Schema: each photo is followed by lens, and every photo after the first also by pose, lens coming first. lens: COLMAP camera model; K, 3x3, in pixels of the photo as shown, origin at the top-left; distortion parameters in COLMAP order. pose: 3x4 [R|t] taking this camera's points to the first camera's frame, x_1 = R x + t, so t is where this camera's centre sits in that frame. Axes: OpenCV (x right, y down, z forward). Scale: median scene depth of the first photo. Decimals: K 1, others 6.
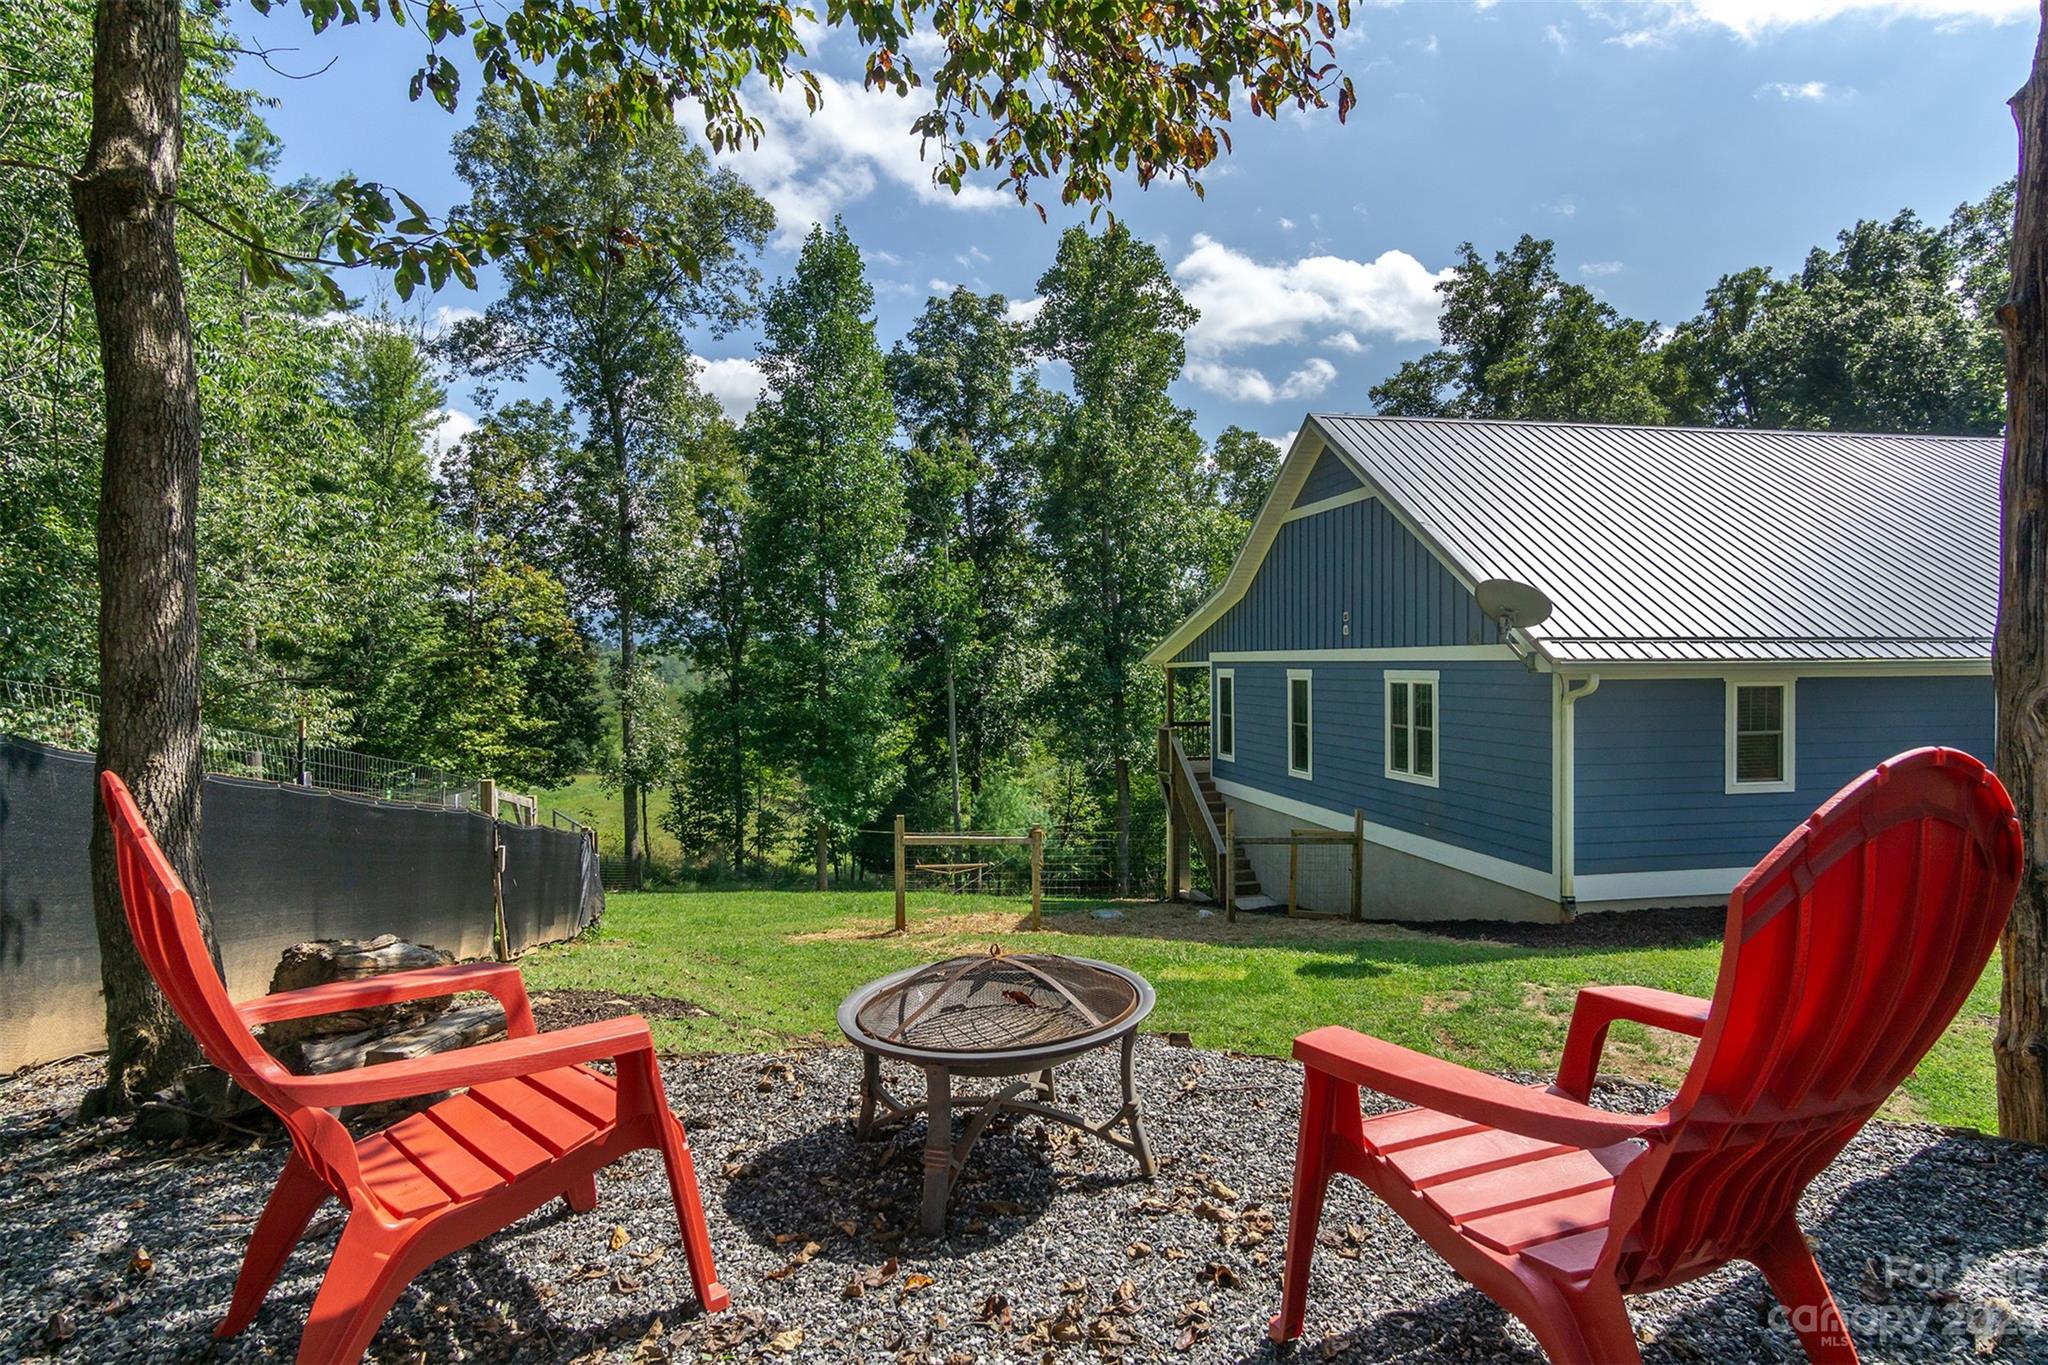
lens RADIAL K [[1101.6, 0, 1009.9], [0, 1101.6, 691.8], [0, 0, 1]] dist [0.006539, 0.002076]
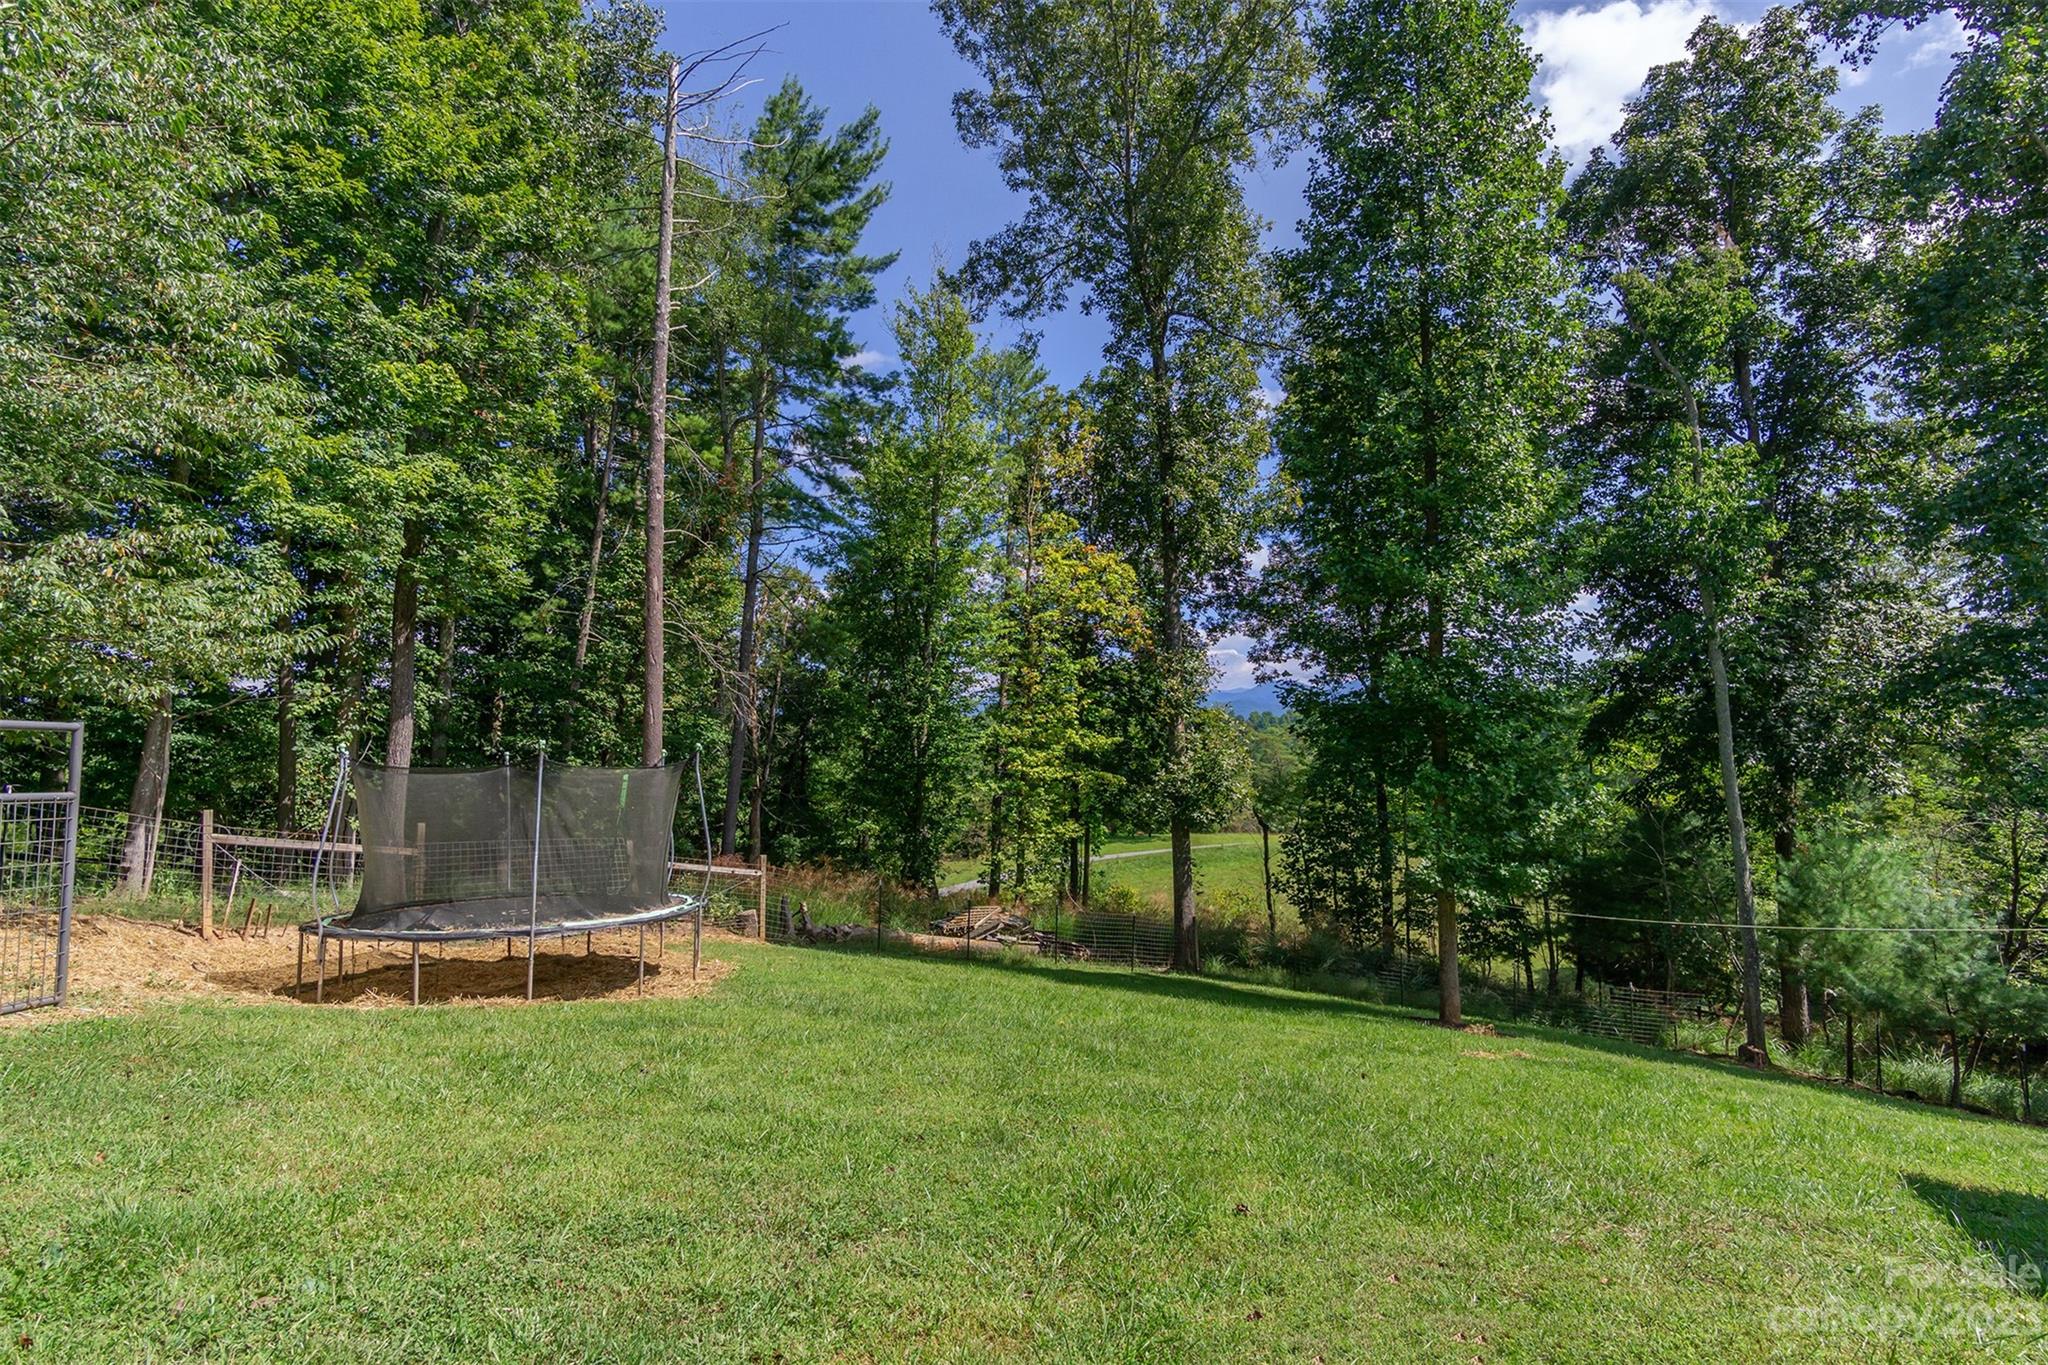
lens RADIAL K [[1059.7, 0, 1026.7], [0, 1059.7, 673.0], [0, 0, 1]] dist [0.004073, 0.000477]
pose [[0.797463, -0.052313, -0.601095, -0.009521], [0.004259, 0.996698, -0.081091, 0.040267], [0.603352, 0.062107, 0.795053, 0.347416]]
